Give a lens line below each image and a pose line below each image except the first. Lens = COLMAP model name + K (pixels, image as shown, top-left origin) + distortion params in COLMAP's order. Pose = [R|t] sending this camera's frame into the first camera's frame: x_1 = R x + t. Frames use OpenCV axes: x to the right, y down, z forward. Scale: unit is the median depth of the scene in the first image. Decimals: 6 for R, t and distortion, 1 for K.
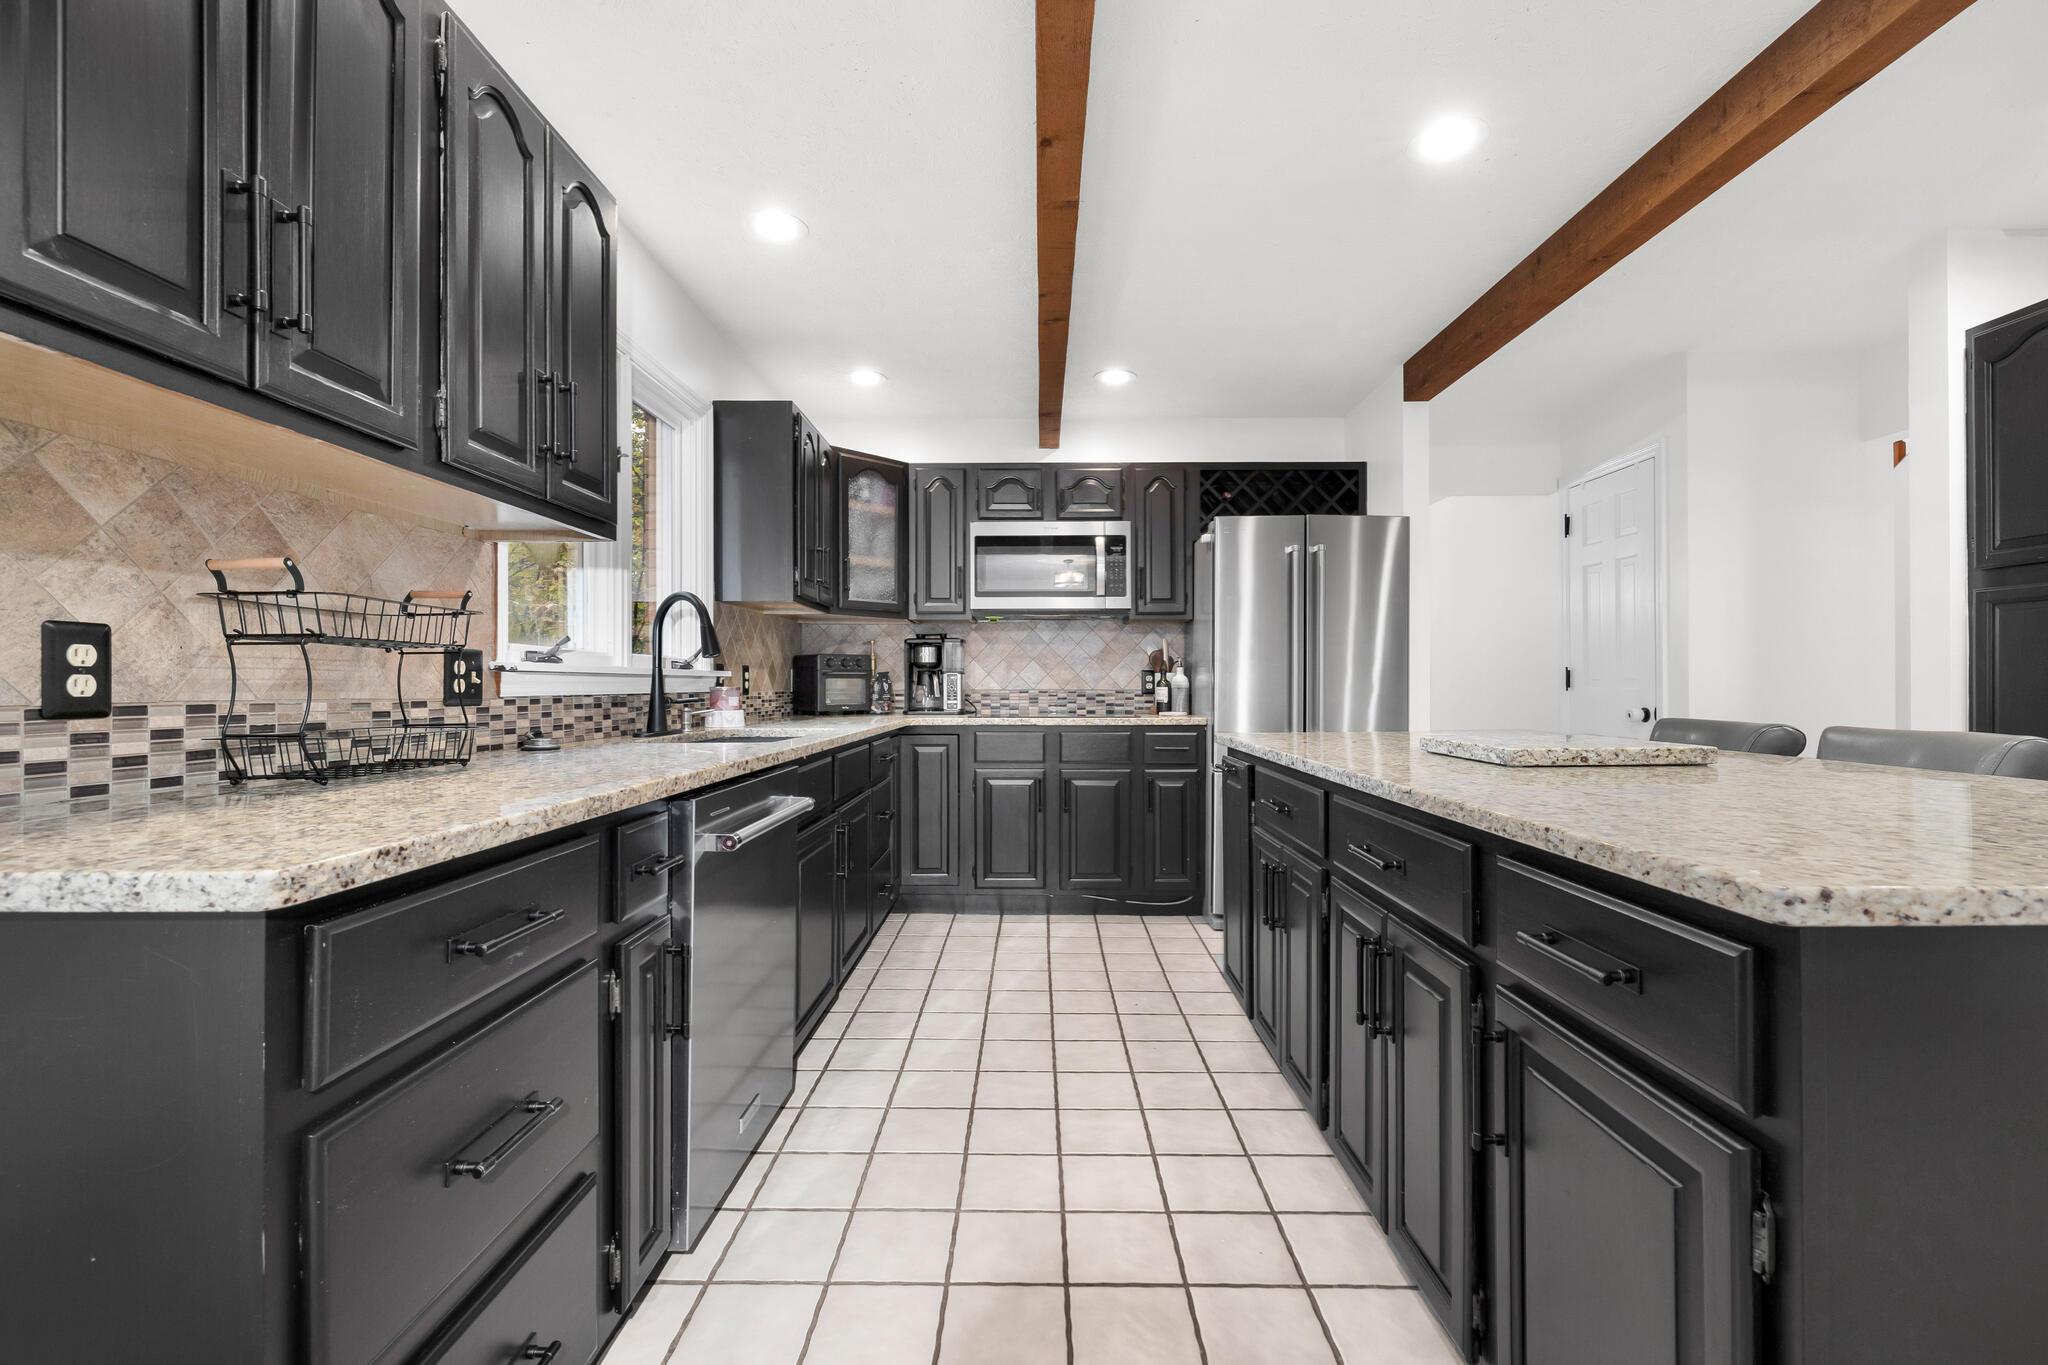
lens RADIAL K [[871.3, 0, 1026.7], [0, 871.3, 680.7], [0, 0, 1]] dist [0.003158, 0.000053]
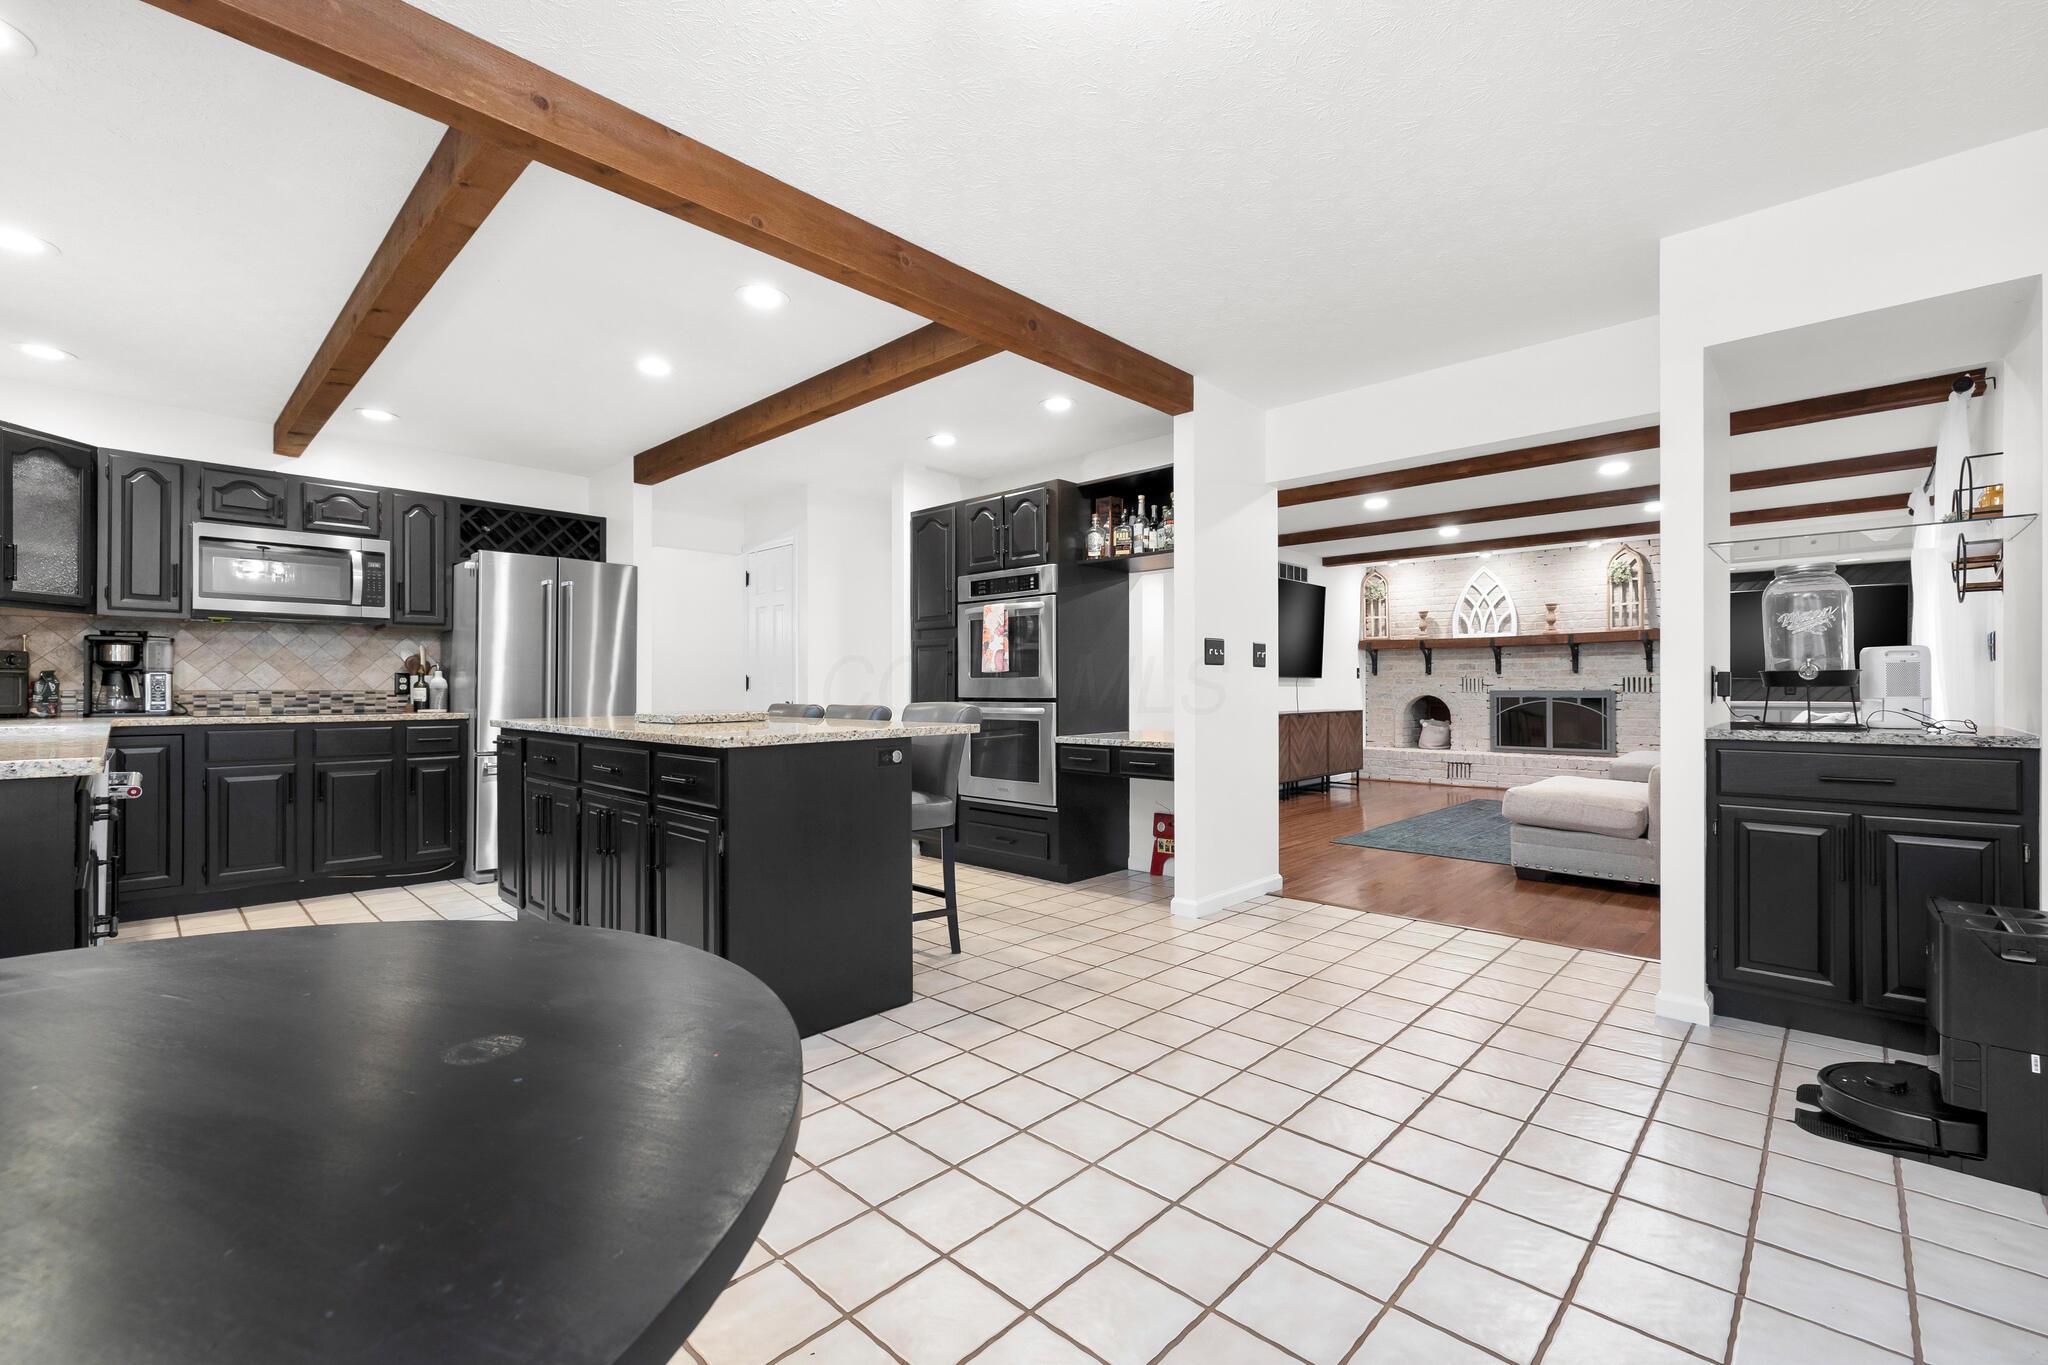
lens RADIAL K [[871.3, 0, 1028.2], [0, 871.3, 683.9], [0, 0, 1]] dist [0.003158, 0.000053]
pose [[0.681086, 0.005458, 0.732183, -0.141045], [-0.003466, 0.999985, -0.004230, 0.004178], [-0.732195, 0.000344, 0.681095, -0.368694]]
